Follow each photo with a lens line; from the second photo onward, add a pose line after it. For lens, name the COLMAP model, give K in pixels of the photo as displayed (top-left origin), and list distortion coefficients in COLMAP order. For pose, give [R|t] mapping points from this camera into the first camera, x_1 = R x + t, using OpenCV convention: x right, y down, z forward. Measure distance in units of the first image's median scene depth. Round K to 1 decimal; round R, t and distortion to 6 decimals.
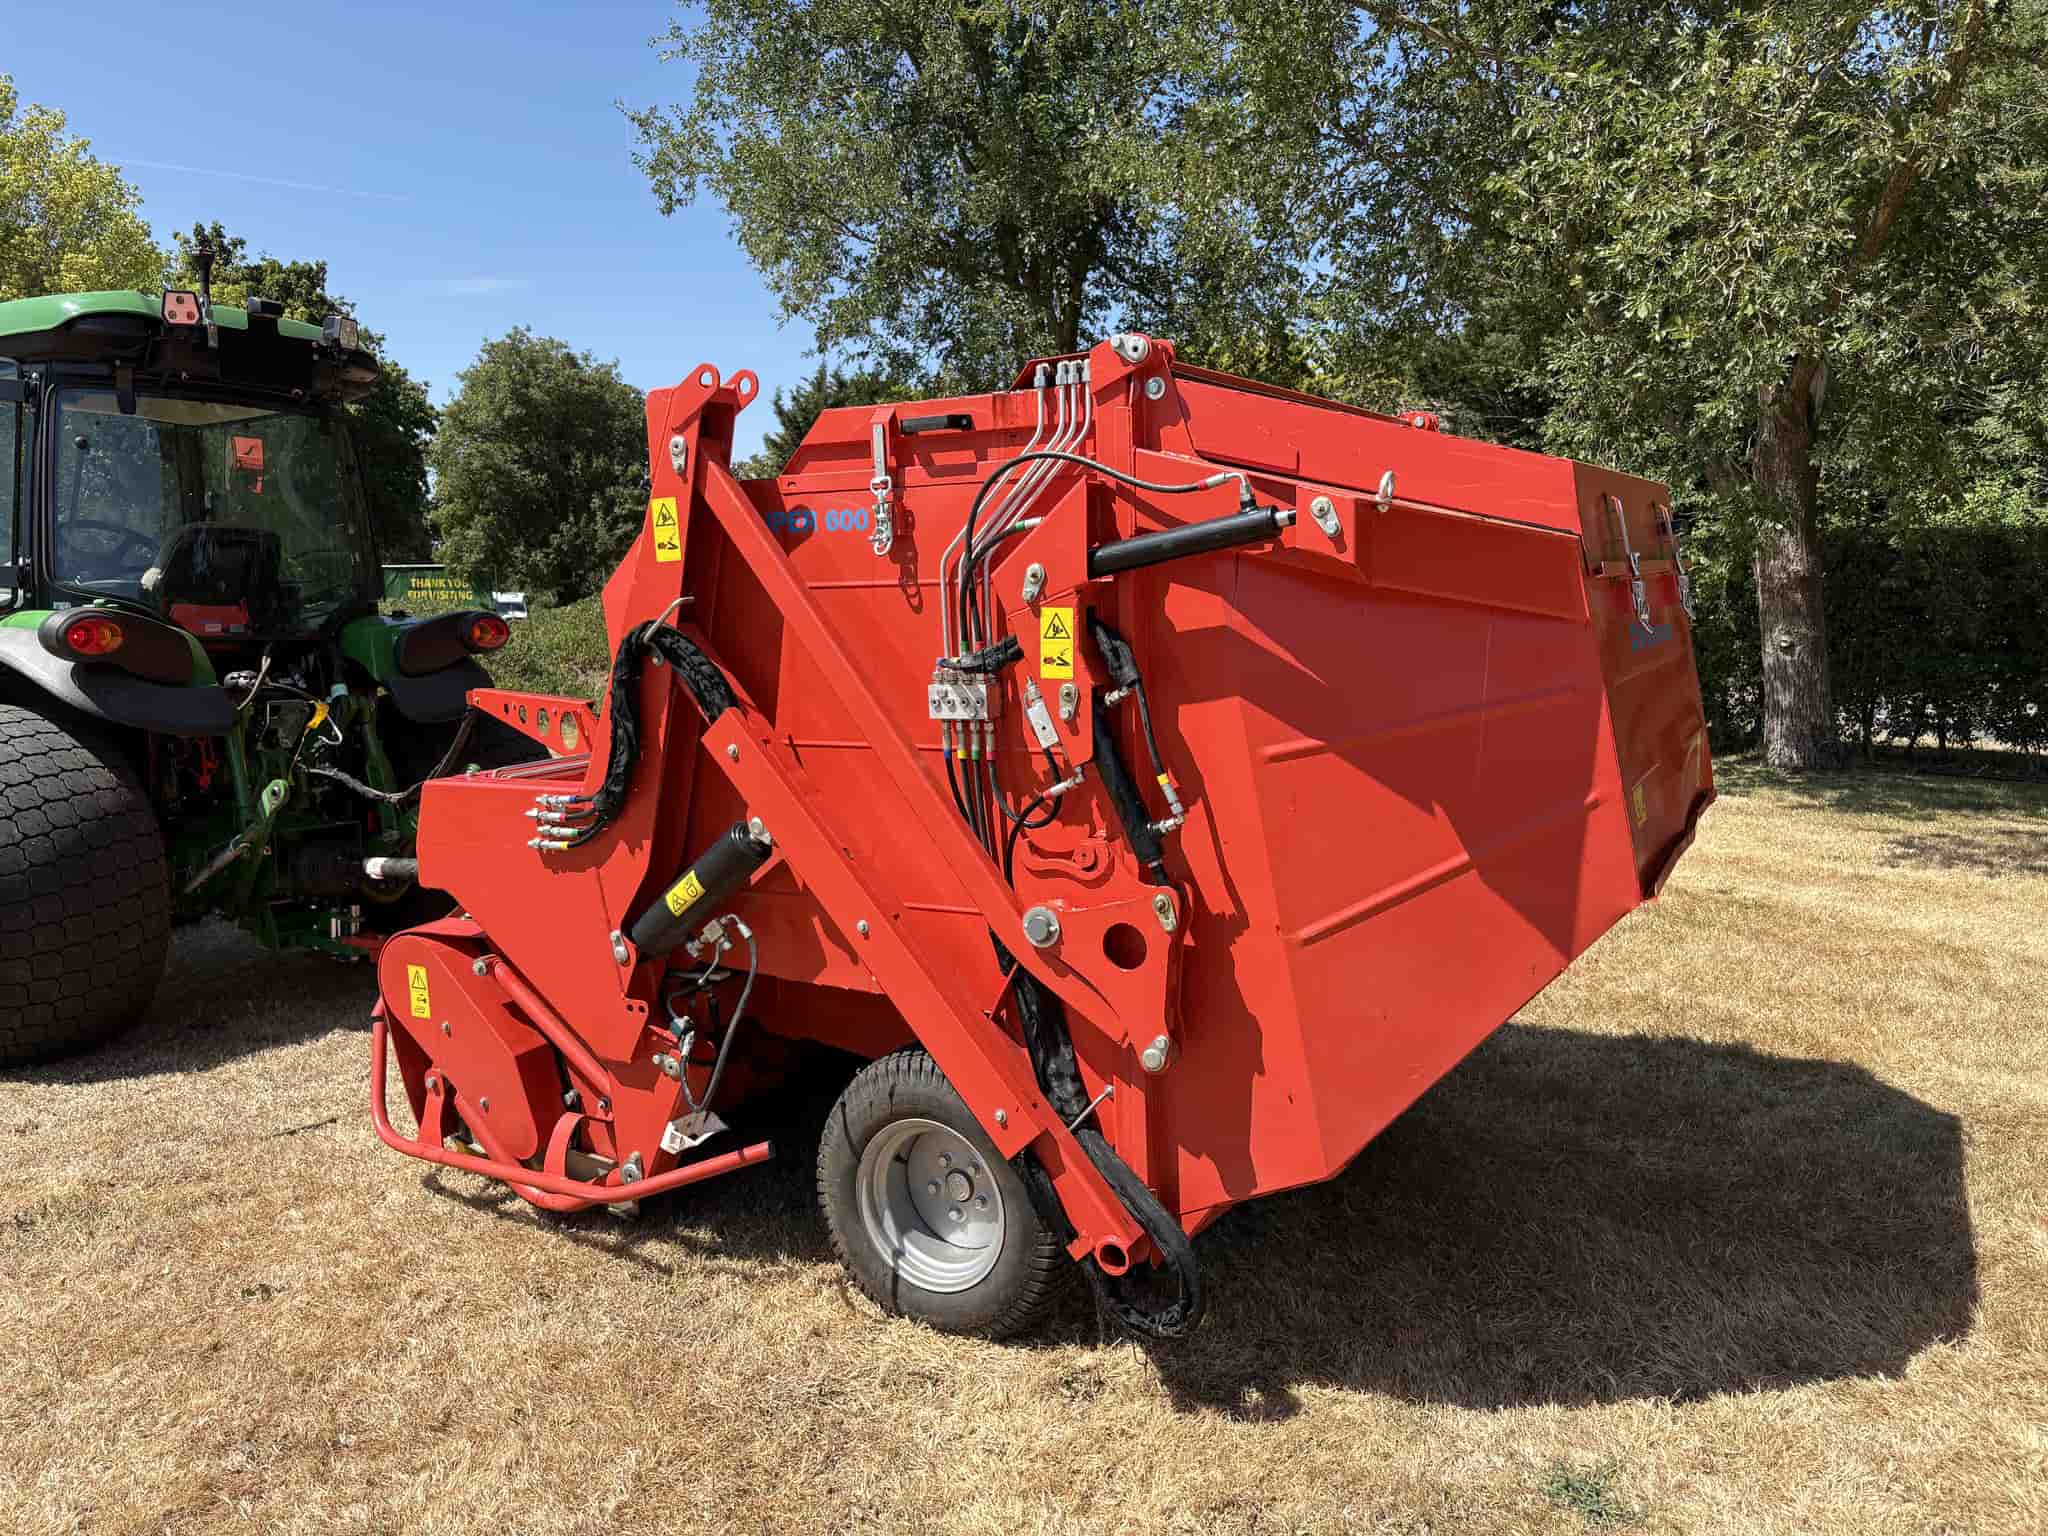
lens RADIAL K [[1611.1, 0, 1024.0], [0, 1611.1, 768.0], [0, 0, 1]] dist [-0.049685, 0.097063]
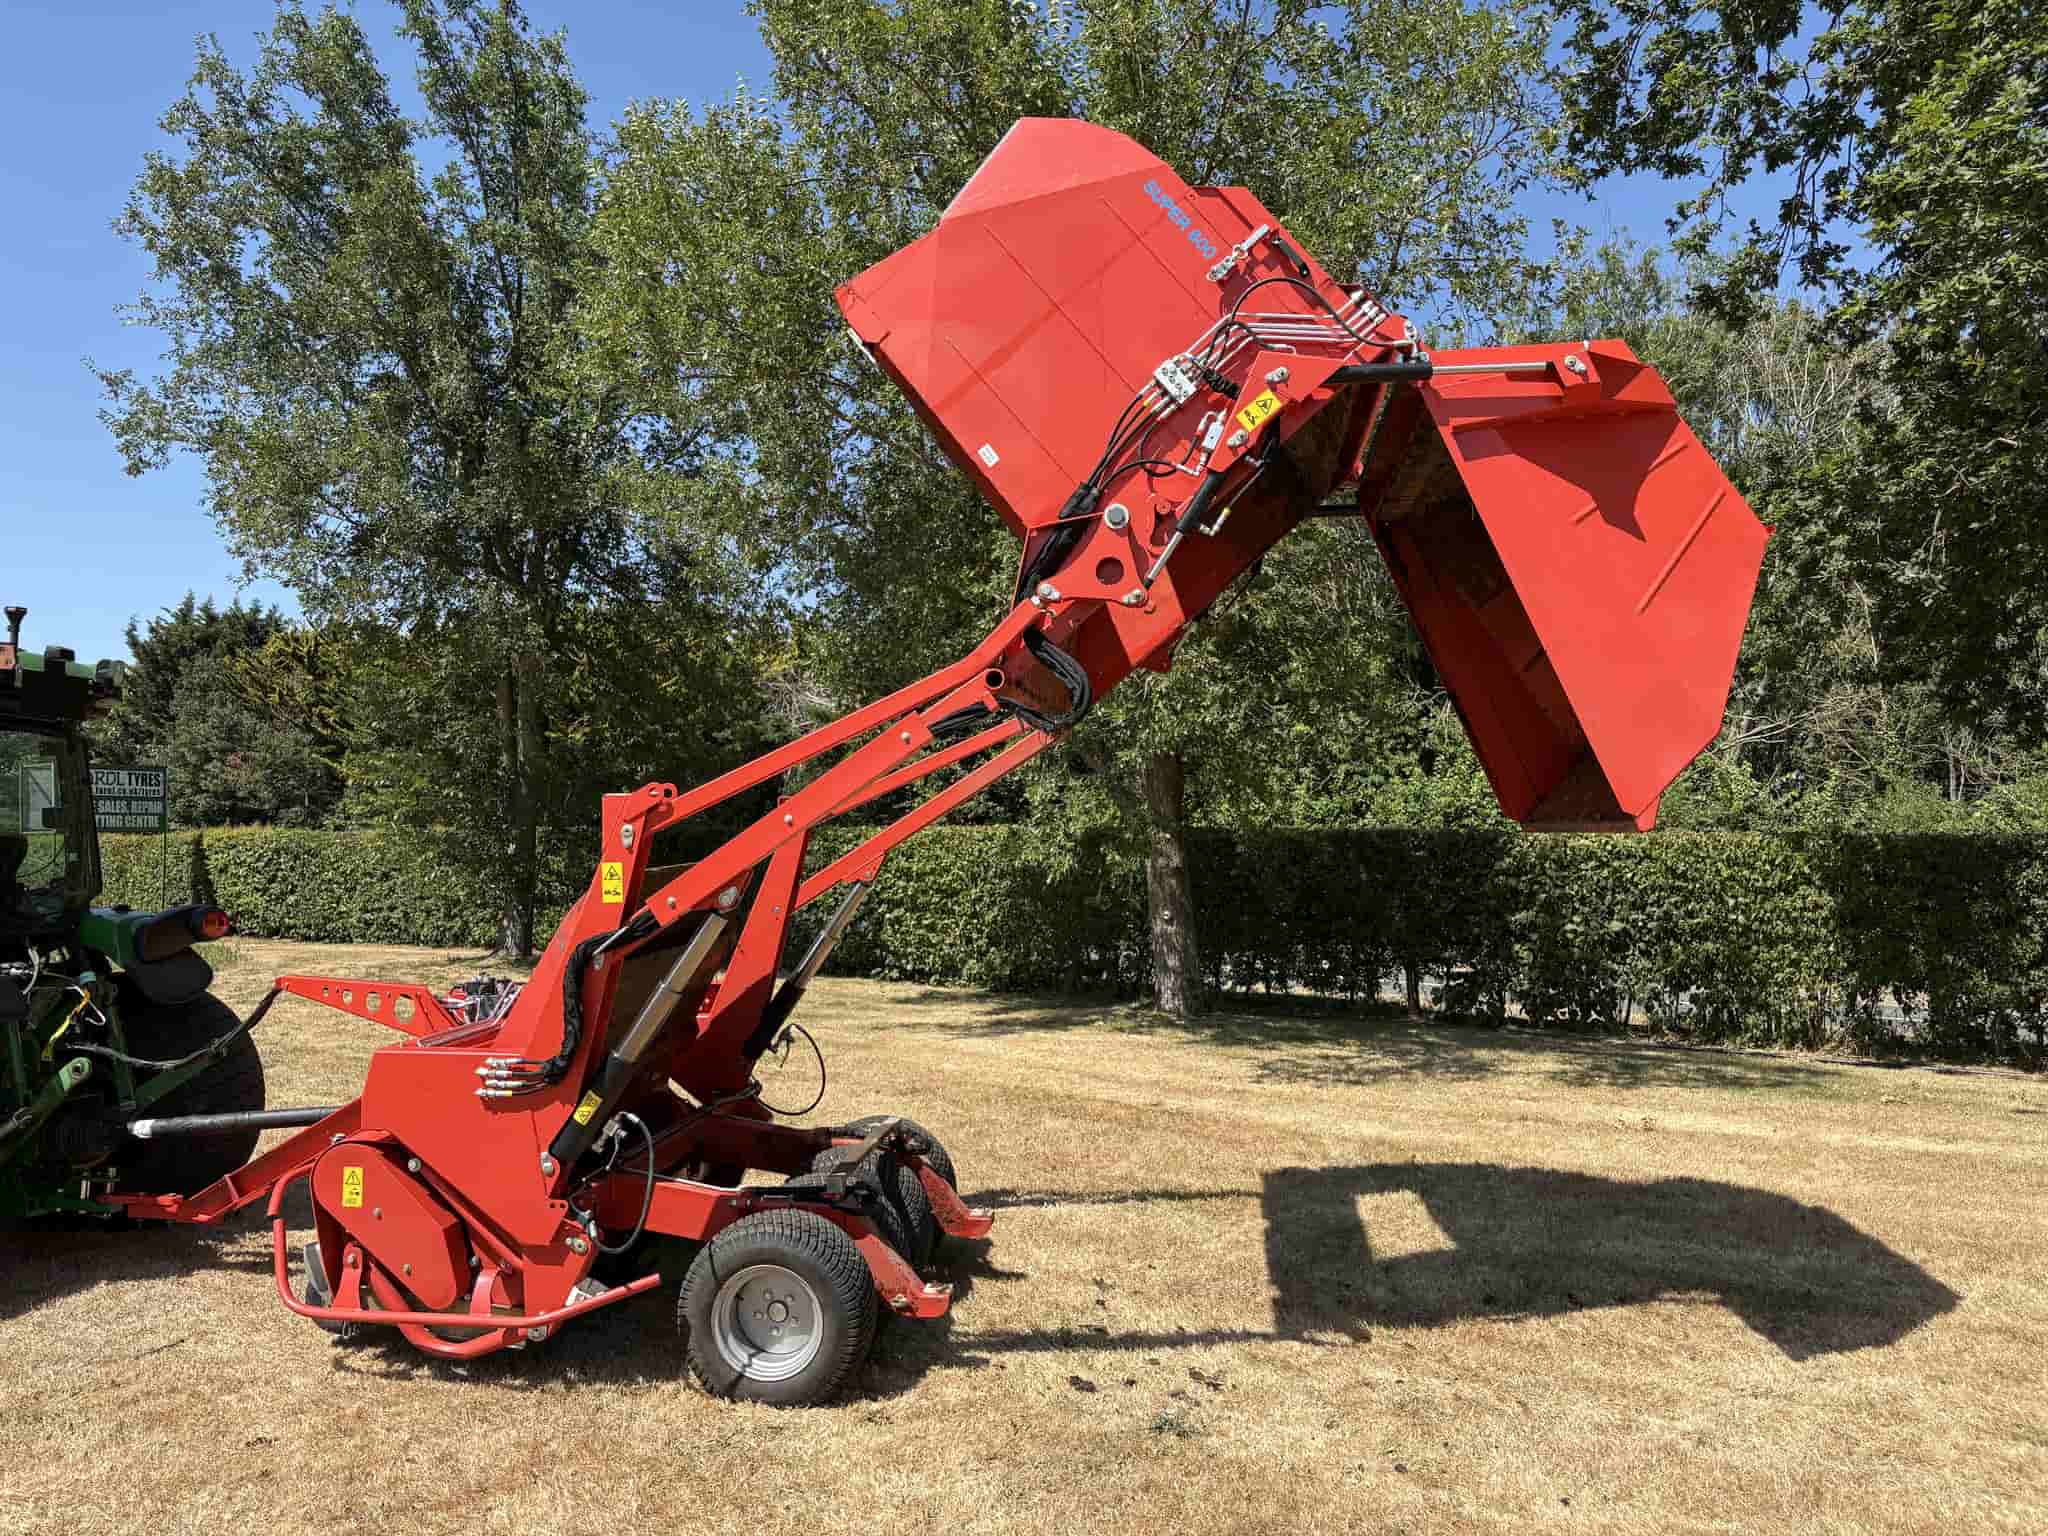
lens RADIAL K [[1594.1, 0, 1039.8], [0, 1594.1, 768.8], [0, 0, 1]] dist [0.120709, -0.177721]
pose [[0.922558, 0.037961, 0.383987, -0.173517], [0.021099, 0.988697, -0.148433, -0.006412], [-0.385281, 0.145040, 0.911330, -0.236311]]
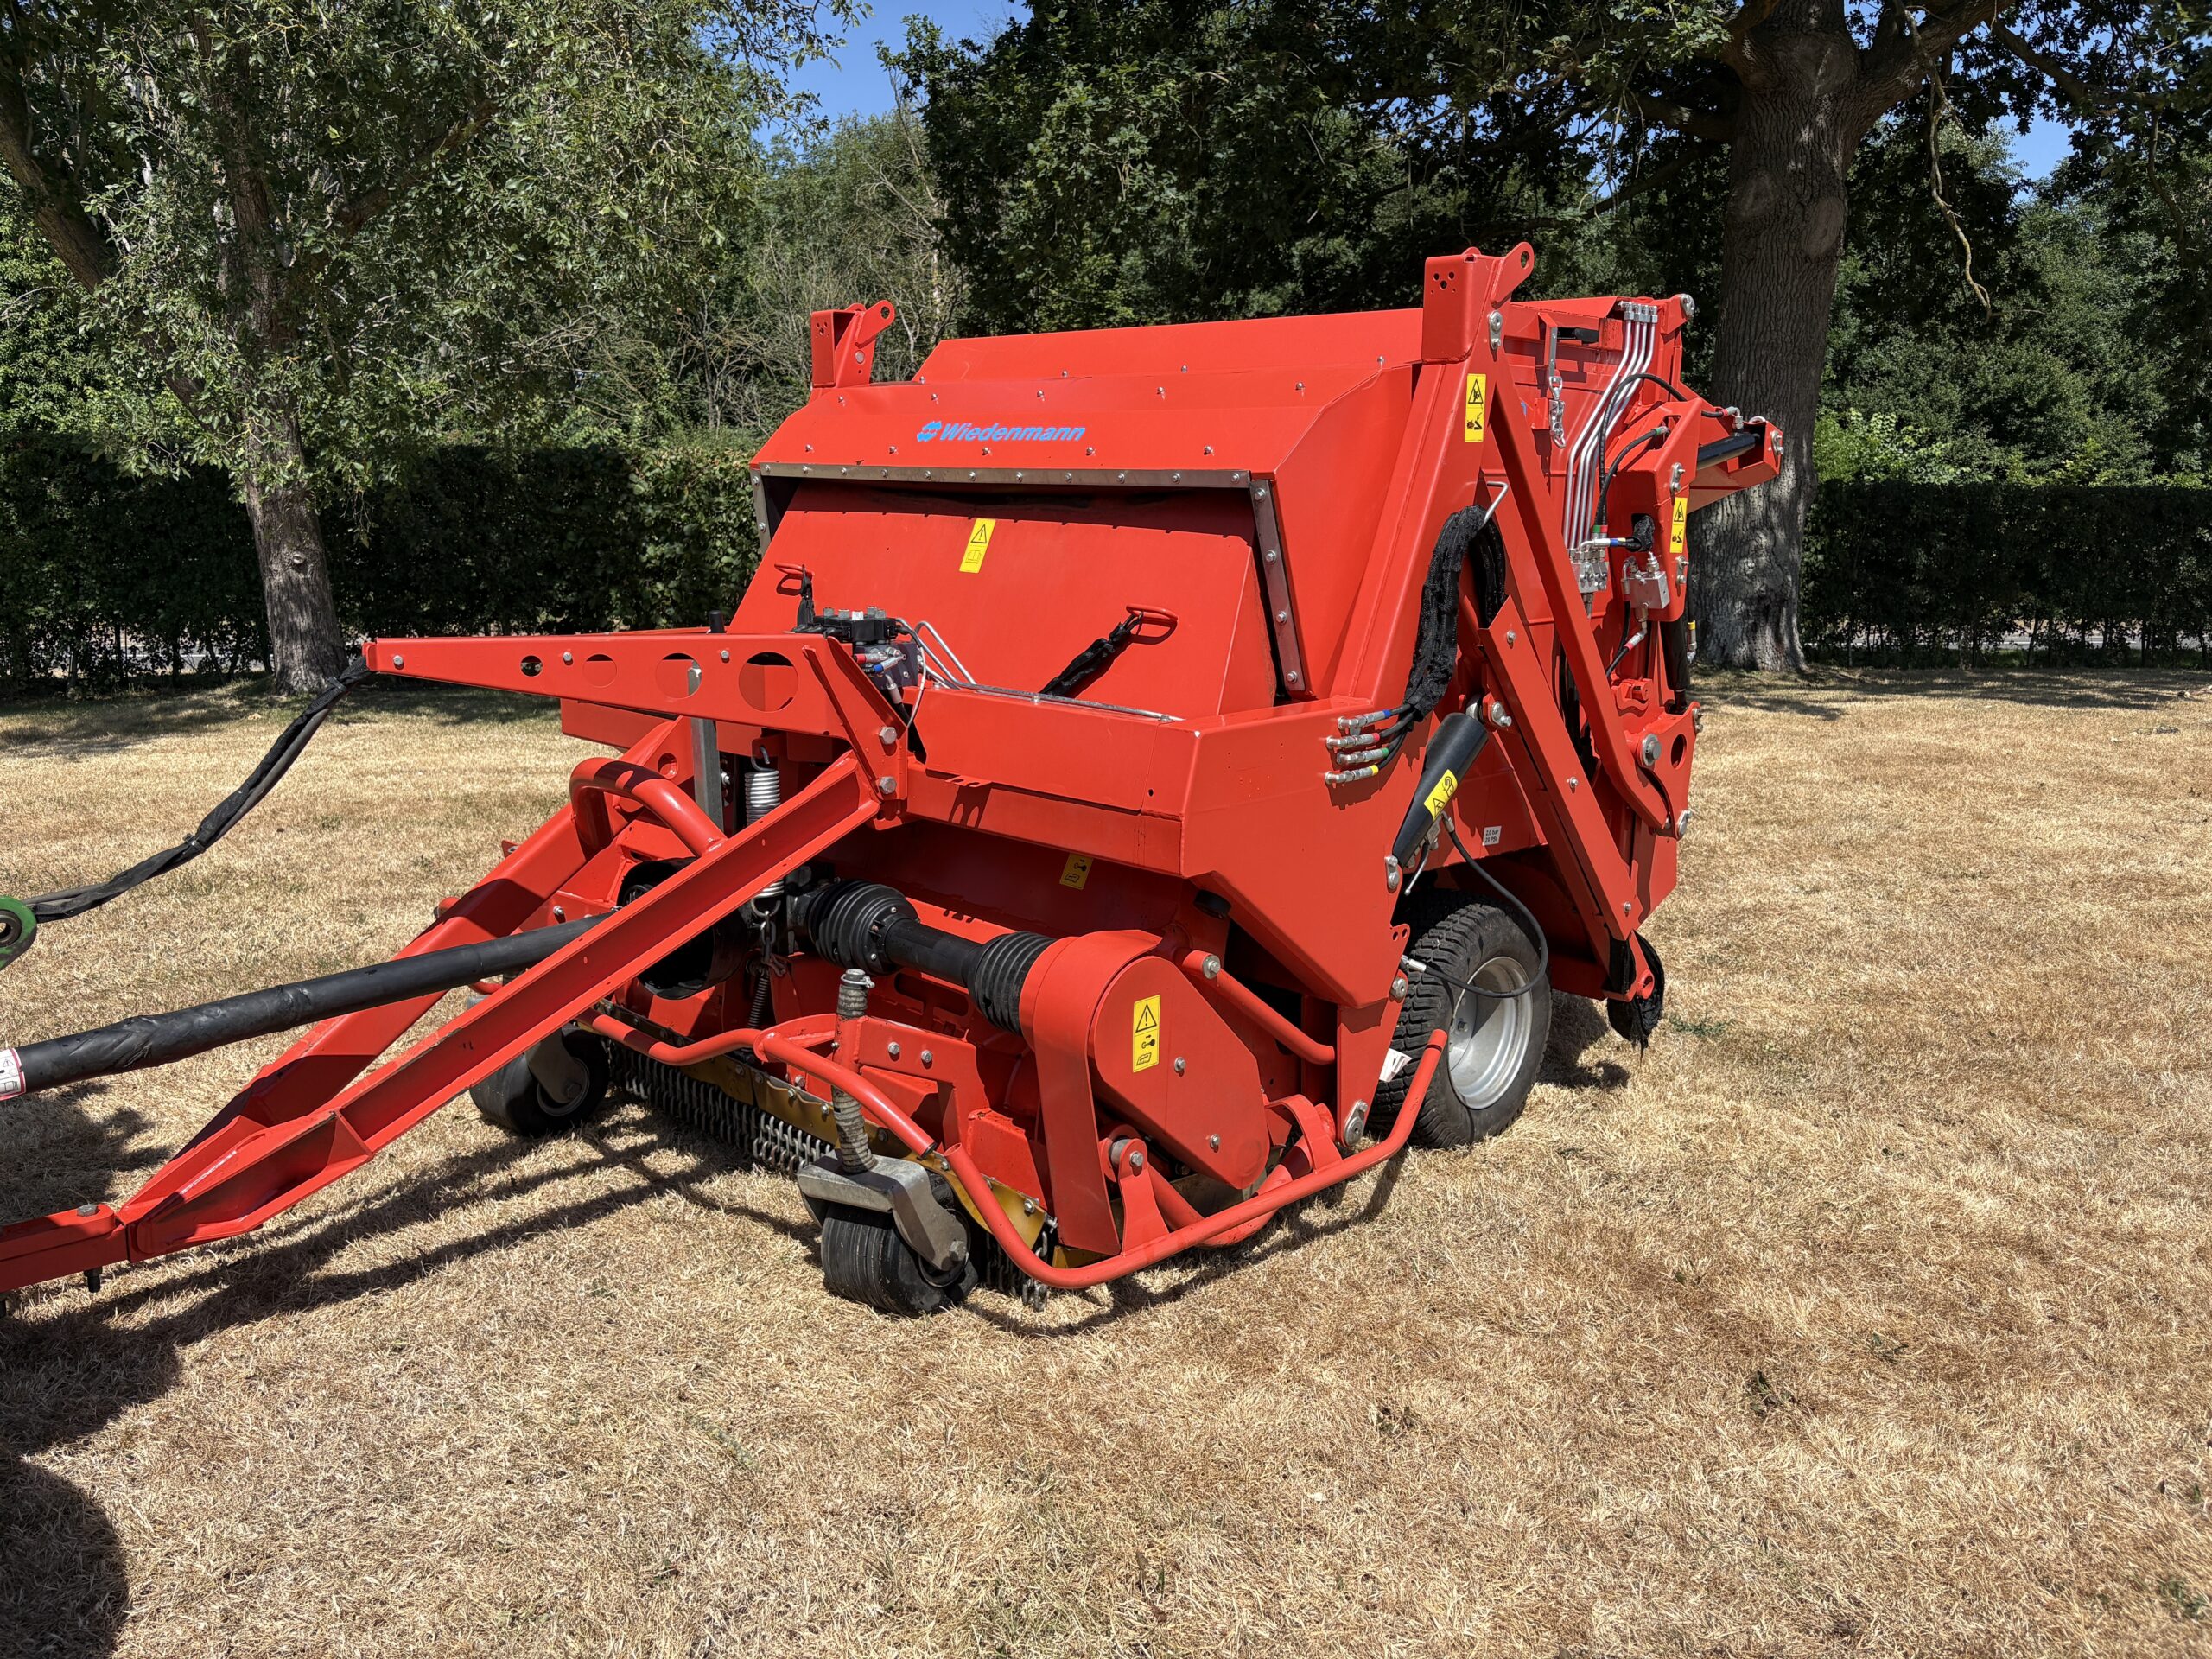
lens RADIAL K [[1721.8, 0, 1123.0], [0, 1721.8, 830.3], [0, 0, 1]] dist [0.120709, -0.177721]
pose [[0.245509, -0.162090, 0.955747, -0.504928], [0.098608, 0.984983, 0.141718, -0.026972], [-0.964366, 0.059451, 0.257806, 0.371449]]
